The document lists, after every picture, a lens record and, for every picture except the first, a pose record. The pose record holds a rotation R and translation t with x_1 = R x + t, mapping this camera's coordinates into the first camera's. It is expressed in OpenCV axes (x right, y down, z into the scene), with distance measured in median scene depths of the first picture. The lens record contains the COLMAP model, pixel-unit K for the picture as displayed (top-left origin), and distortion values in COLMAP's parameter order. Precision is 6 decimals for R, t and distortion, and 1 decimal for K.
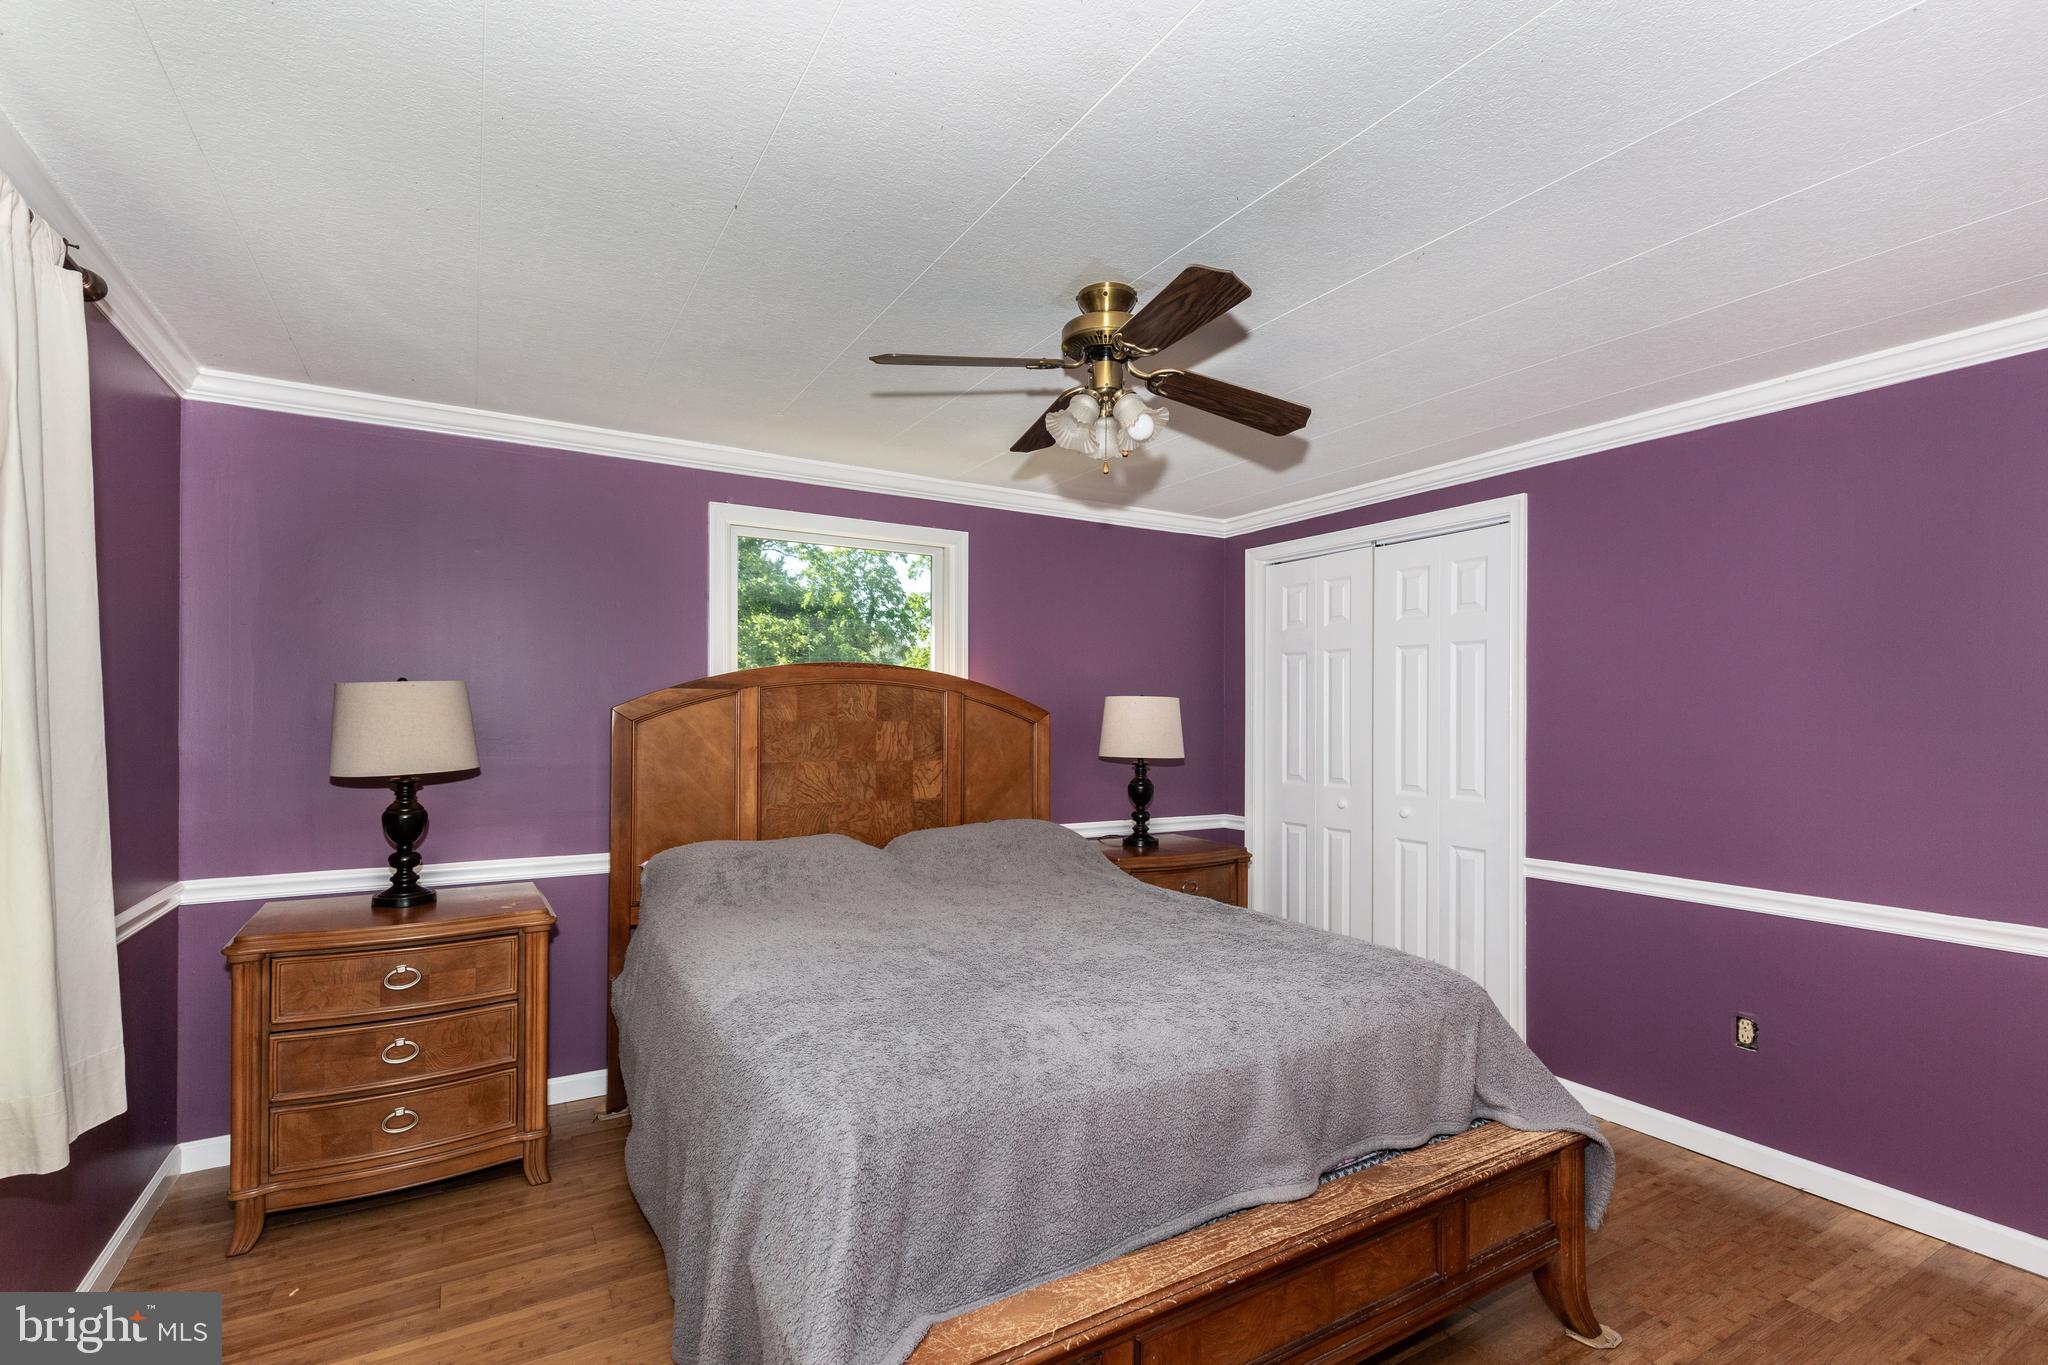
lens RADIAL K [[949.7, 0, 1027.3], [0, 949.7, 708.4], [0, 0, 1]] dist [-0.000953, 0.000542]
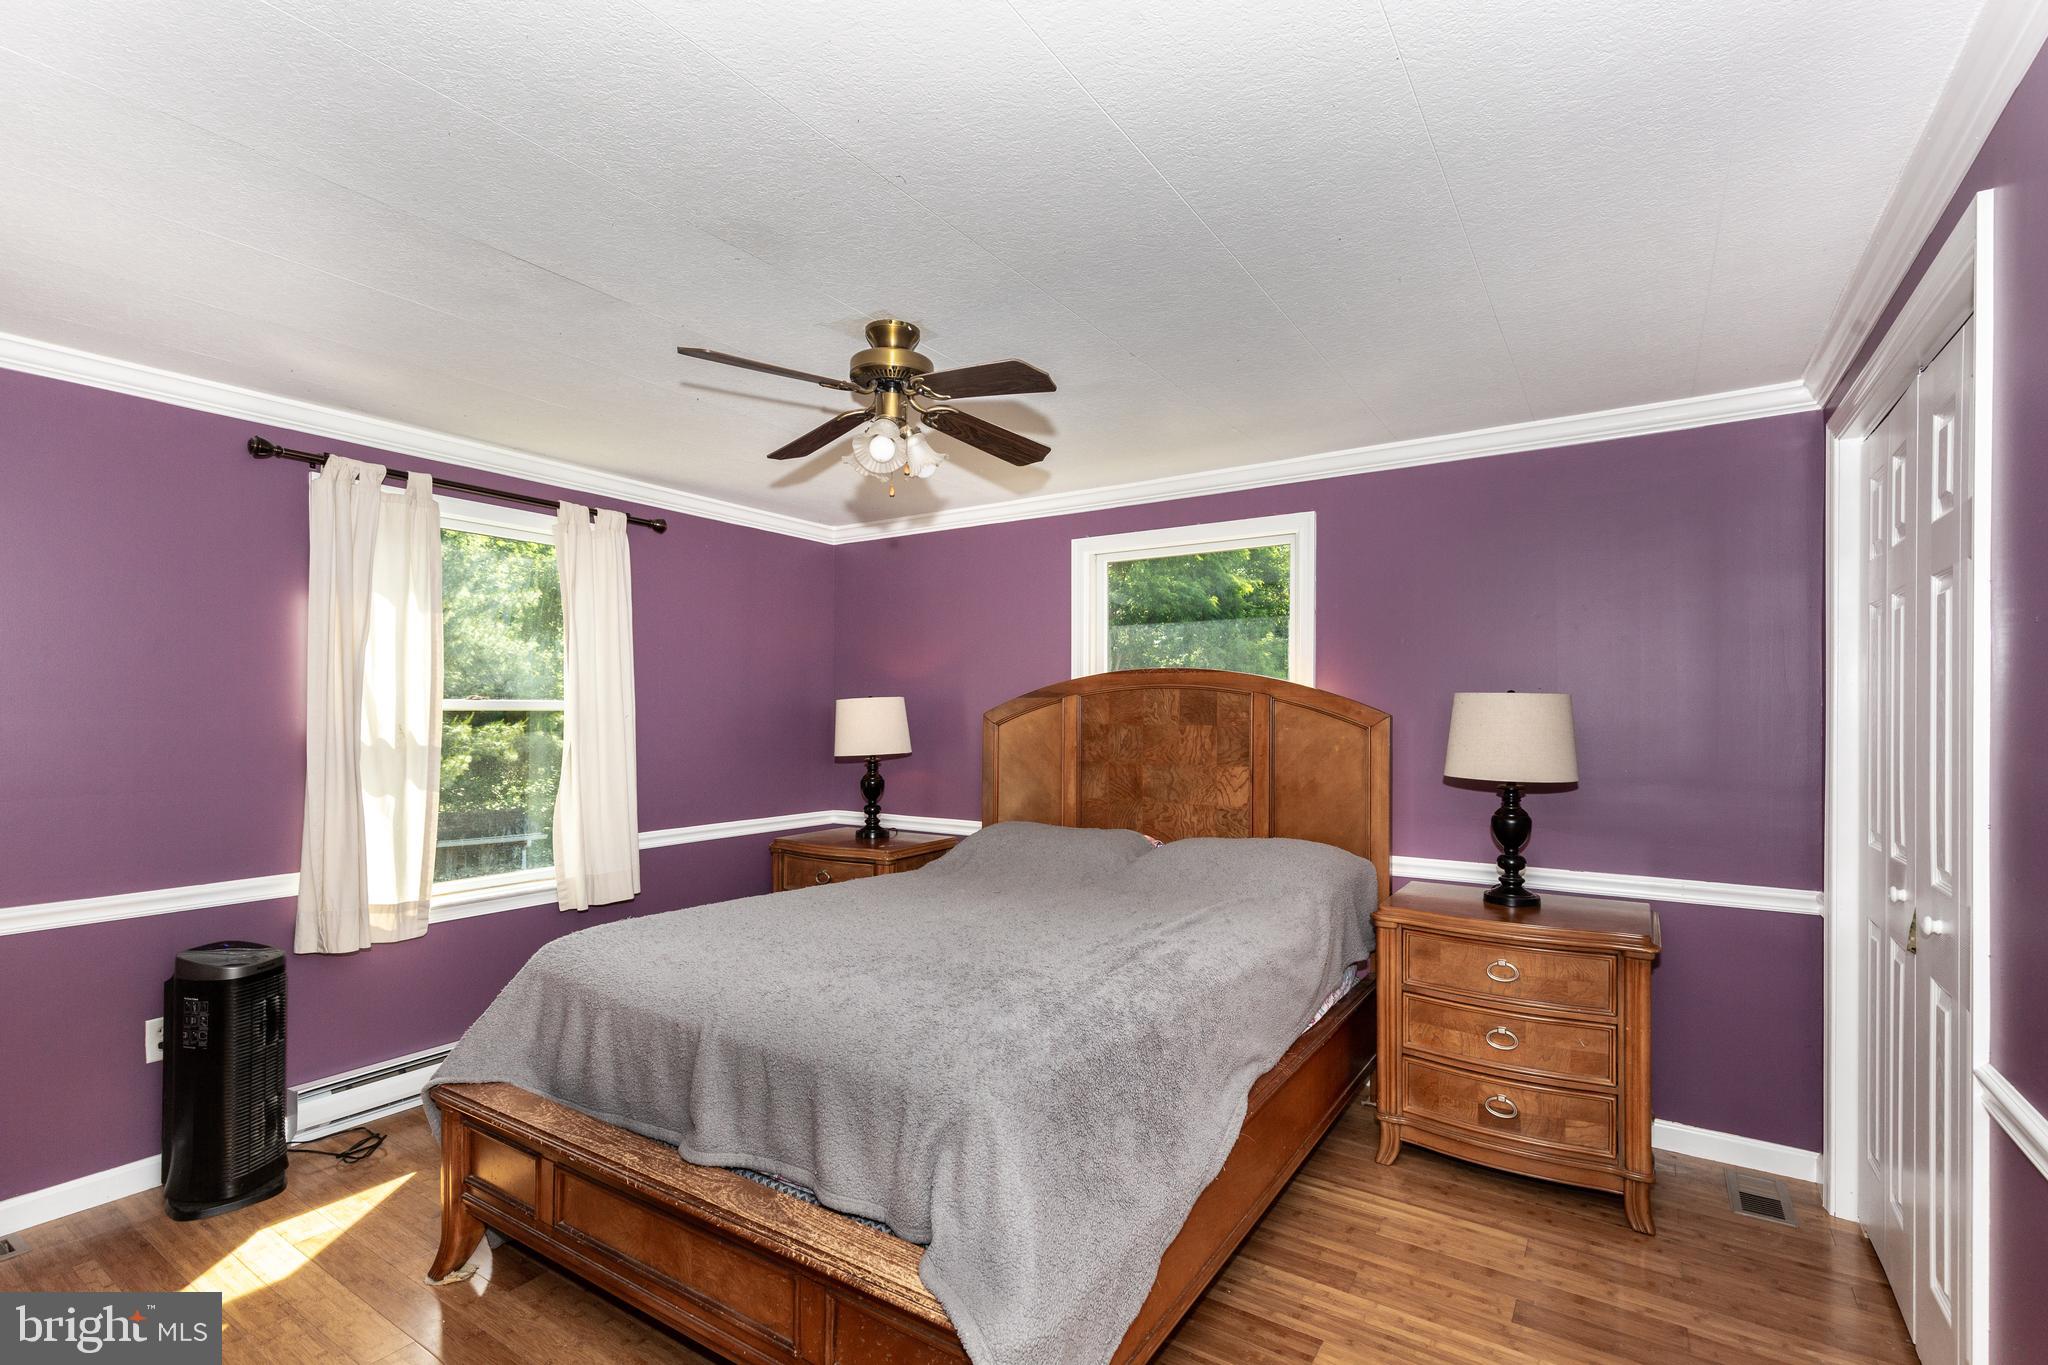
lens RADIAL K [[938.2, 0, 1013.4], [0, 938.2, 693.5], [0, 0, 1]] dist [0.002162, 0.000335]
pose [[0.440484, -0.025380, -0.897402, 0.649364], [-0.000287, 0.999596, -0.028411, 0.008241], [0.897761, 0.012773, 0.440299, 0.392222]]
